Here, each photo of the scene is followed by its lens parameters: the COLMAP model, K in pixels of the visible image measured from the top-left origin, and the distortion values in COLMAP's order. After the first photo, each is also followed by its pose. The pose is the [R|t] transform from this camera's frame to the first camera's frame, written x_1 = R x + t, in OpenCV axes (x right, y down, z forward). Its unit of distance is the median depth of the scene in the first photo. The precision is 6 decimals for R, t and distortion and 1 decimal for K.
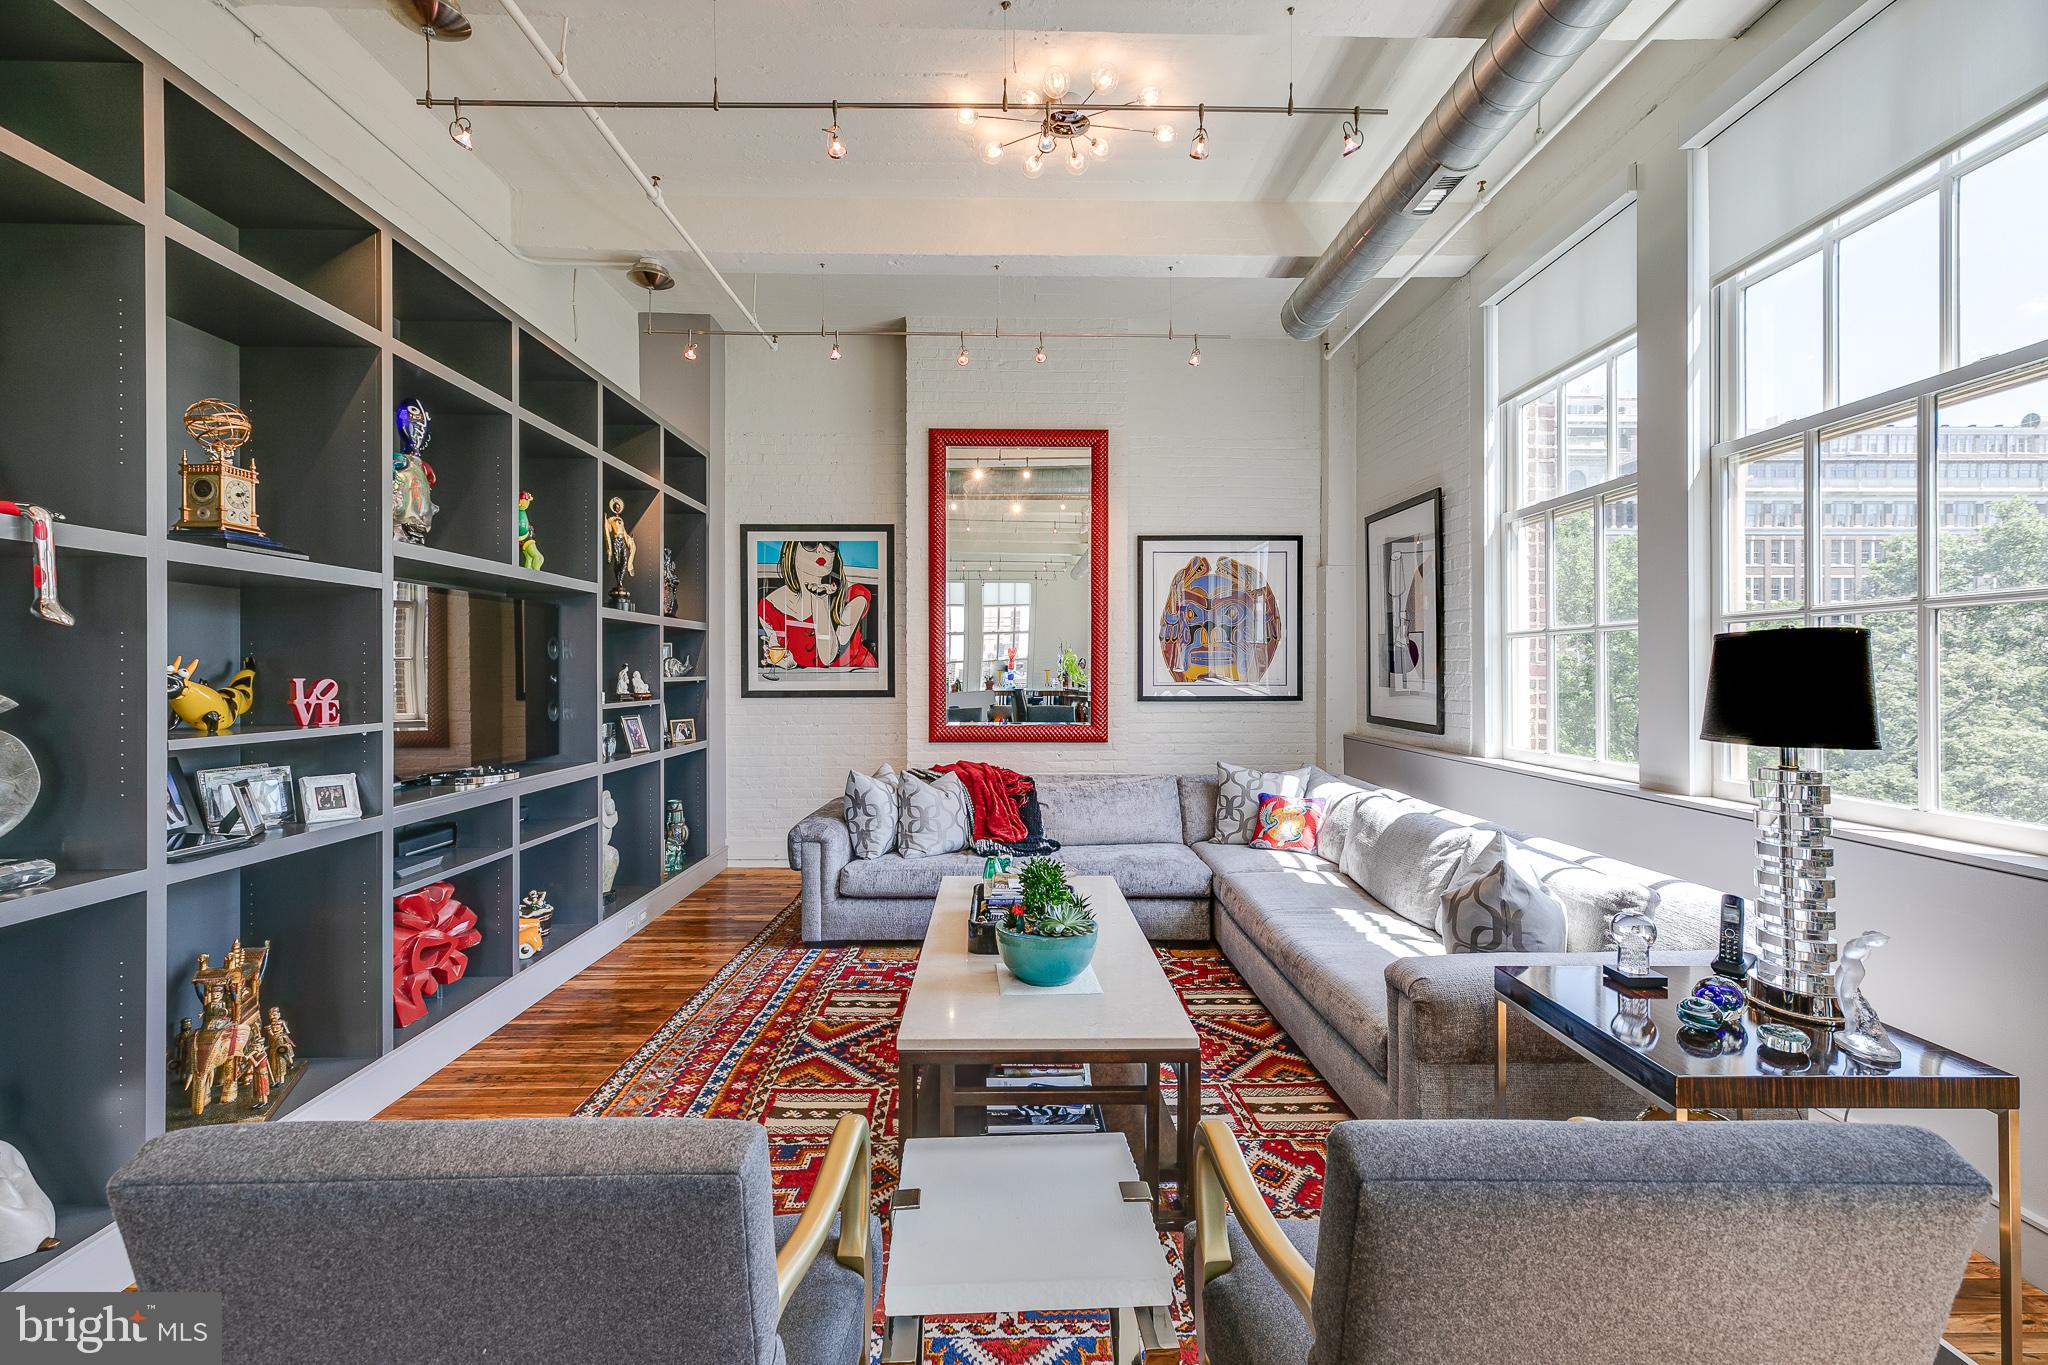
lens RADIAL K [[894.6, 0, 1029.7], [0, 894.6, 674.5], [0, 0, 1]] dist [0.002745, 0.001099]
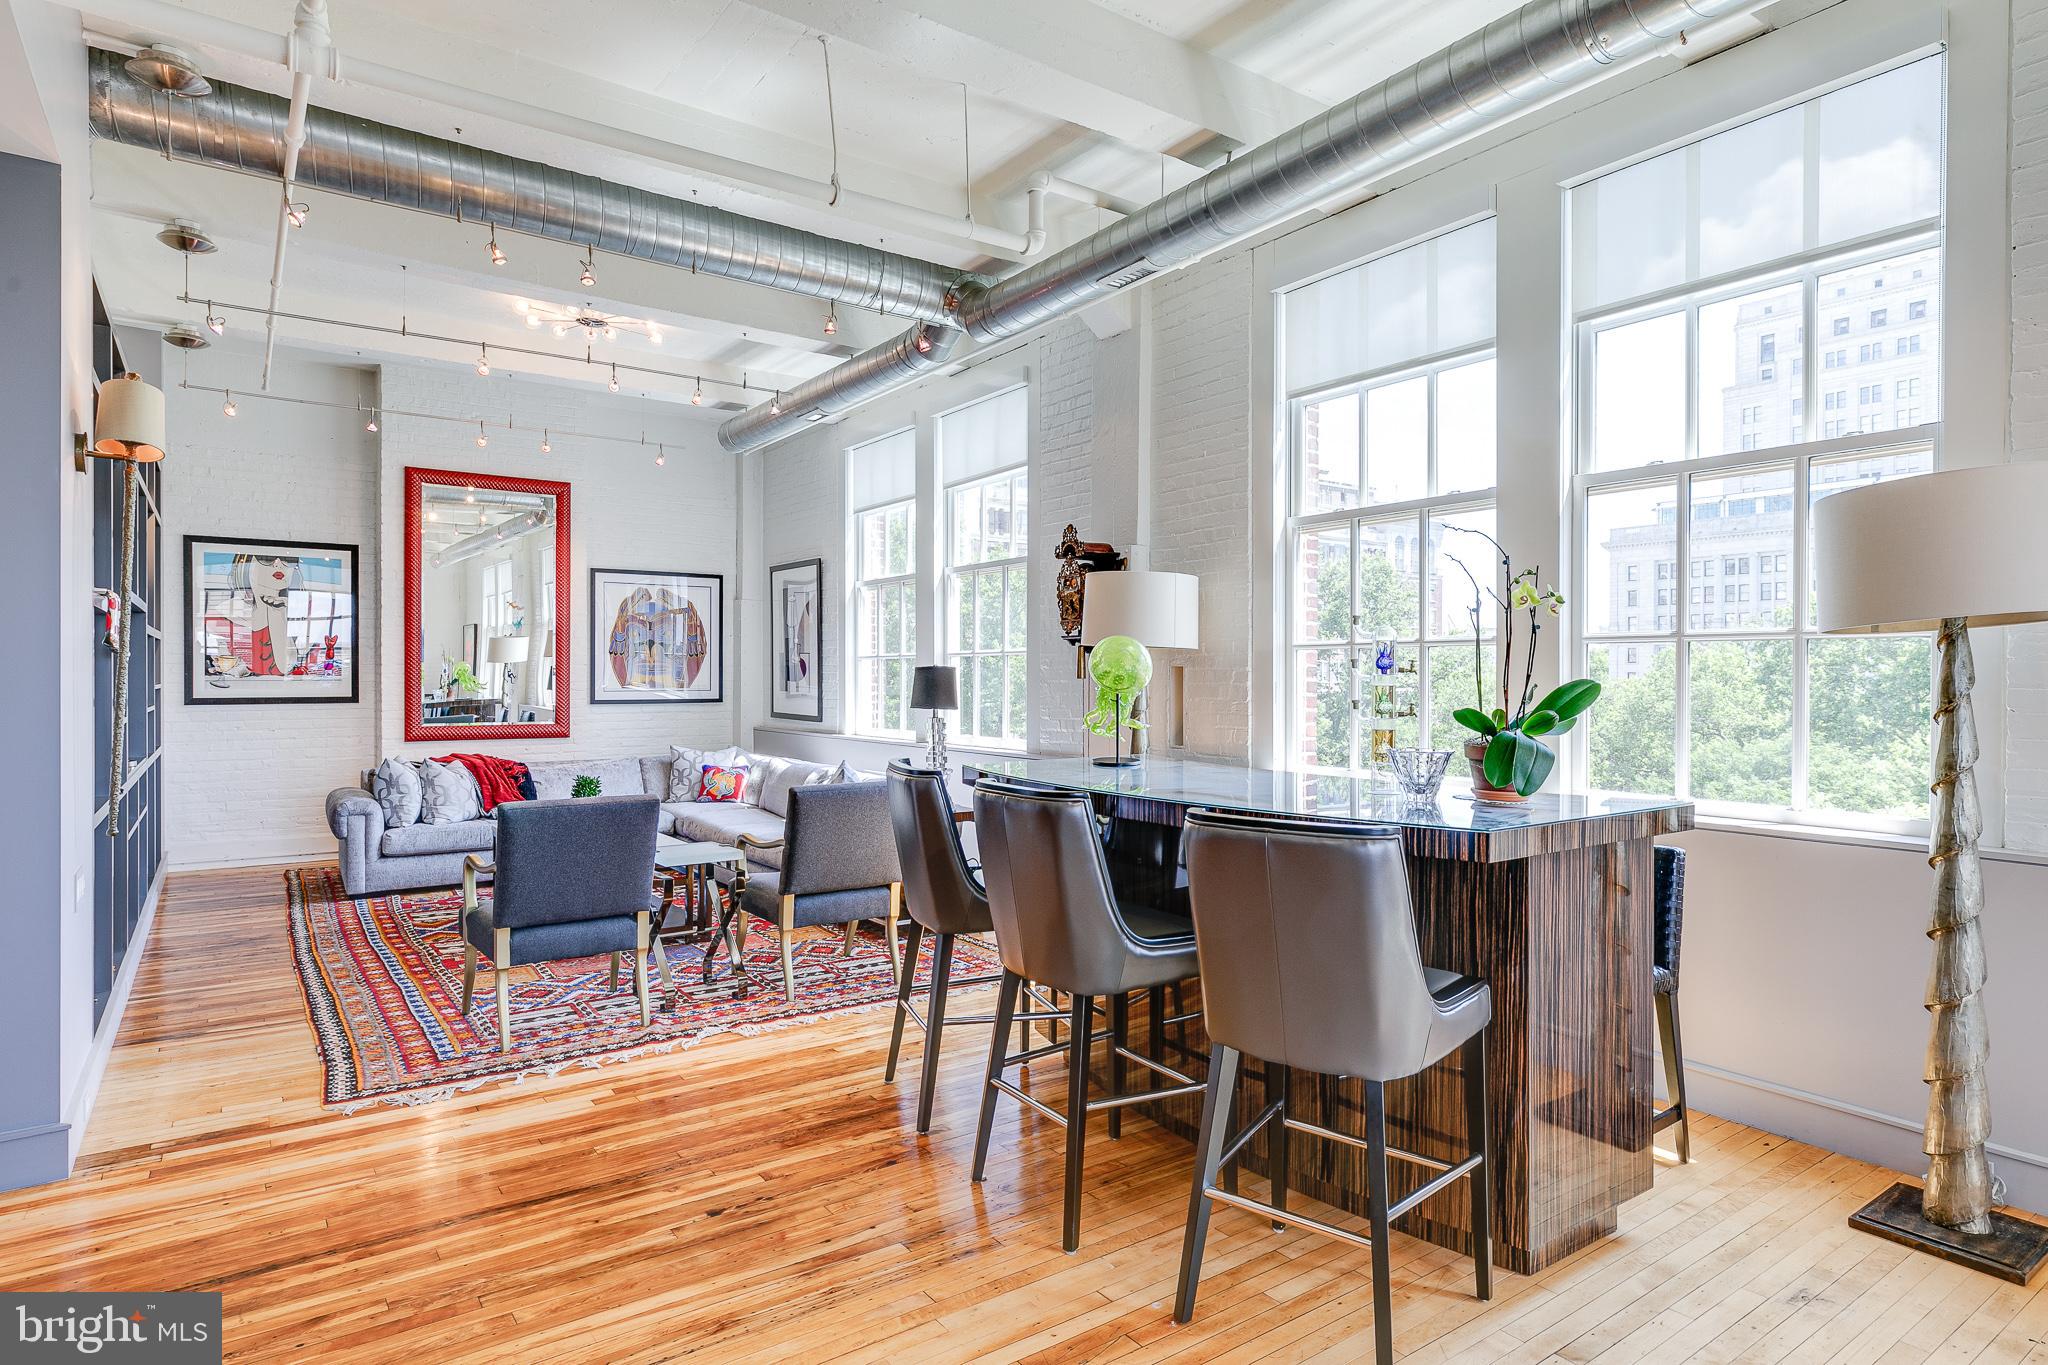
lens RADIAL K [[1119.2, 0, 1021.3], [0, 1119.2, 675.1], [0, 0, 1]] dist [0.000324, 0.000400]
pose [[0.825138, 0.003603, 0.564920, -0.319258], [-0.000079, 0.999980, -0.006262, -0.000161], [-0.564932, 0.005123, 0.825122, -0.730742]]
